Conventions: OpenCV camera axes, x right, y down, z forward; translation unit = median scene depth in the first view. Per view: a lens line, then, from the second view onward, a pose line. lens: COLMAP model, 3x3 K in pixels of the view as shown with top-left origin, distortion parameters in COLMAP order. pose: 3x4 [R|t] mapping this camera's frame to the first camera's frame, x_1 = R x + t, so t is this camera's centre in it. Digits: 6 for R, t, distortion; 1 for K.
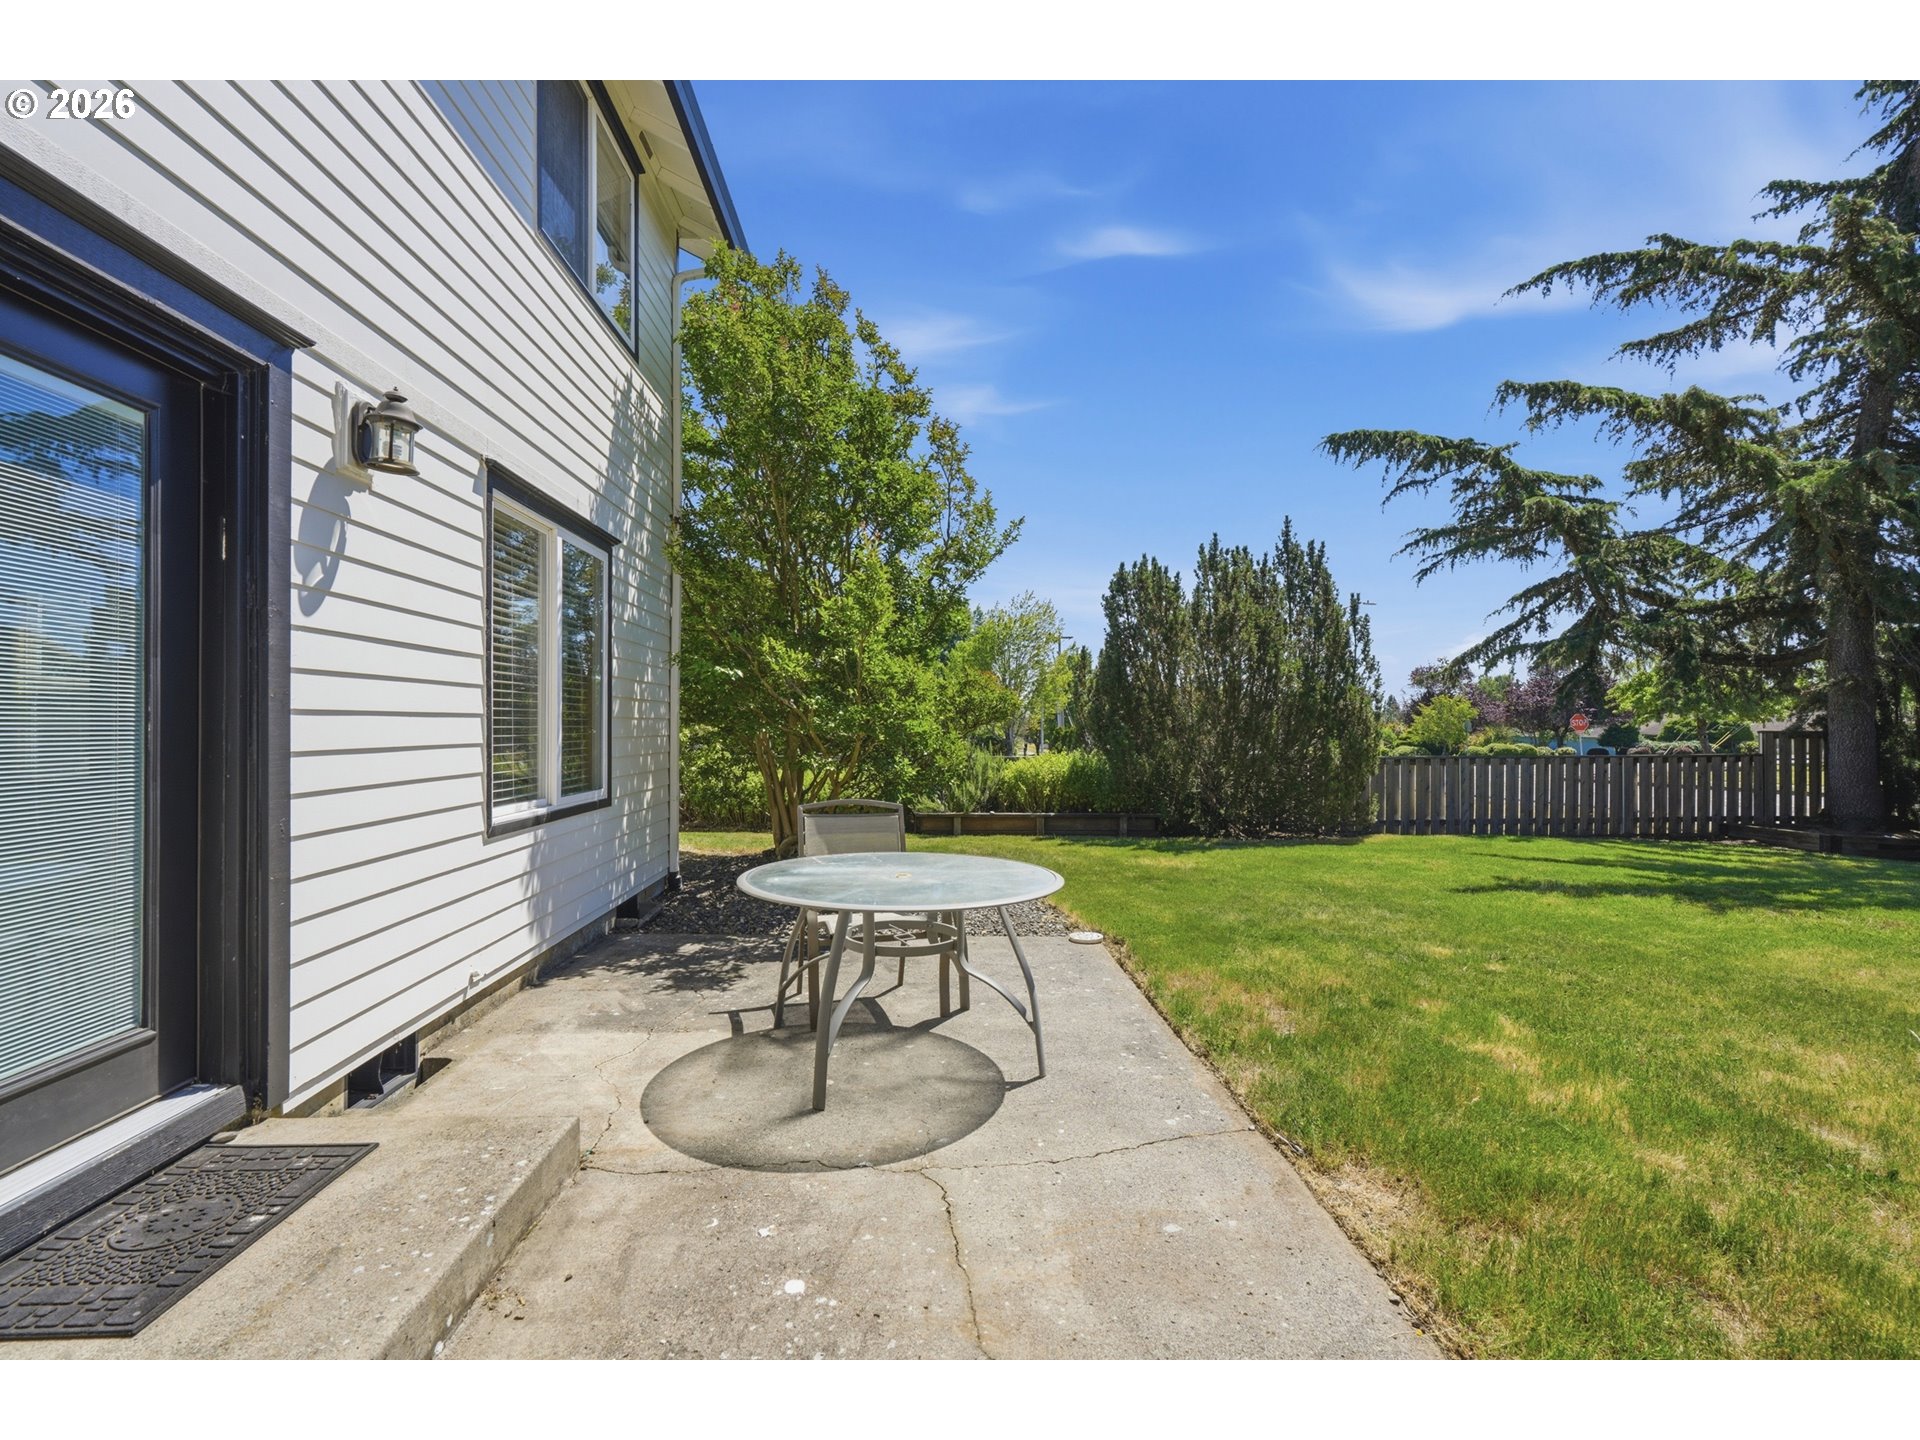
lens RADIAL K [[891.2, 0, 968.2], [0, 891.2, 718.2], [0, 0, 1]] dist [0.002221, 0.001491]
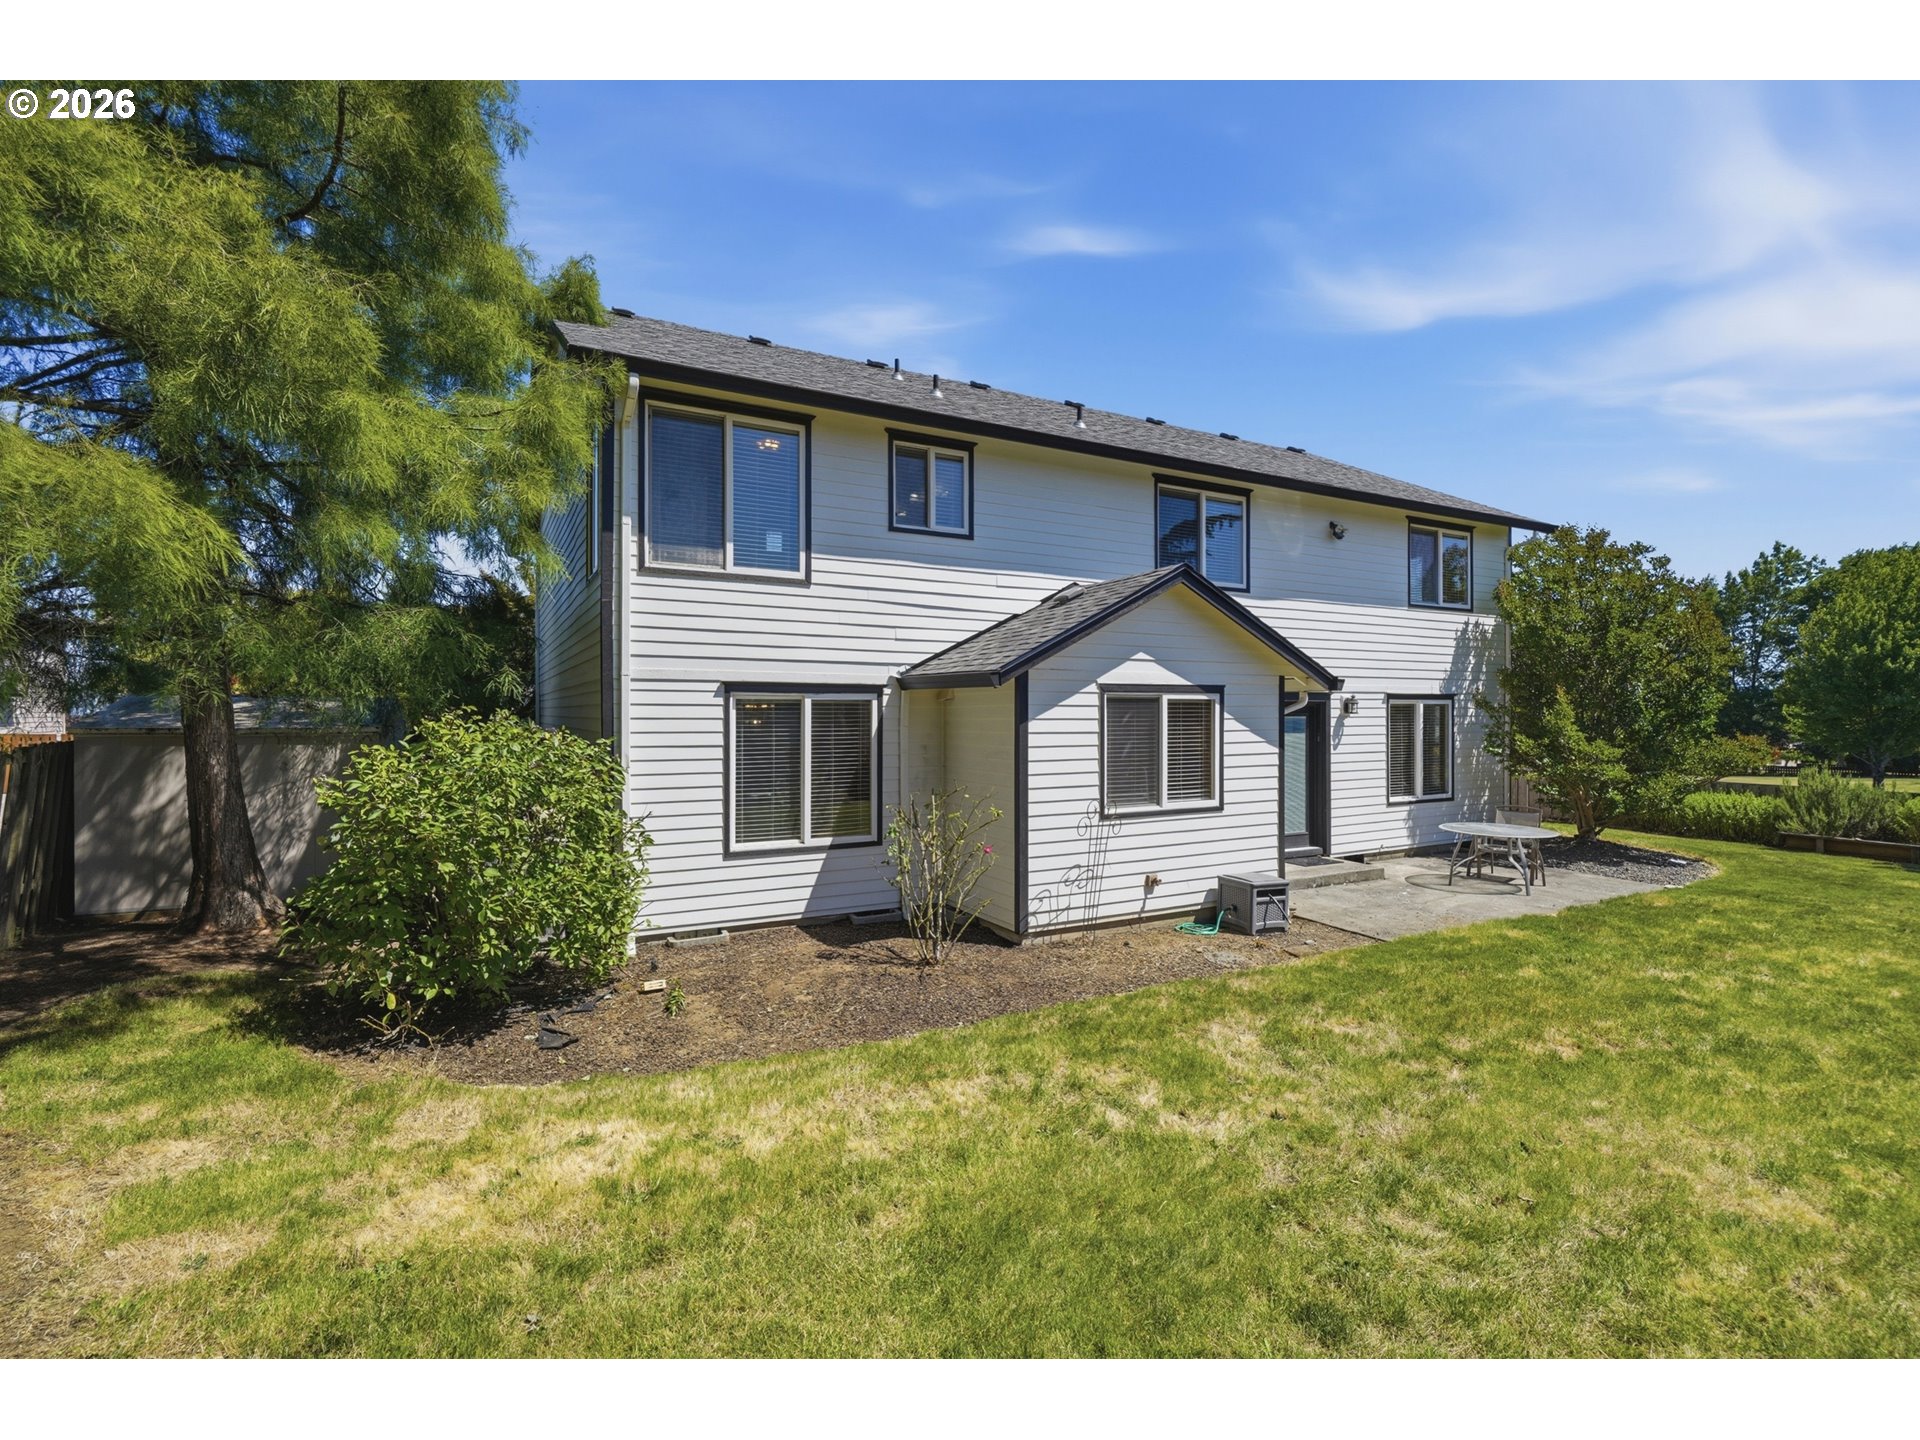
lens RADIAL K [[891.2, 0, 968.2], [0, 891.2, 718.2], [0, 0, 1]] dist [0.002221, 0.001491]
pose [[0.435335, 0.003672, -0.900261, 1.818722], [0.010819, 0.999898, 0.009310, -0.246474], [0.900204, -0.013792, 0.435251, -1.903546]]
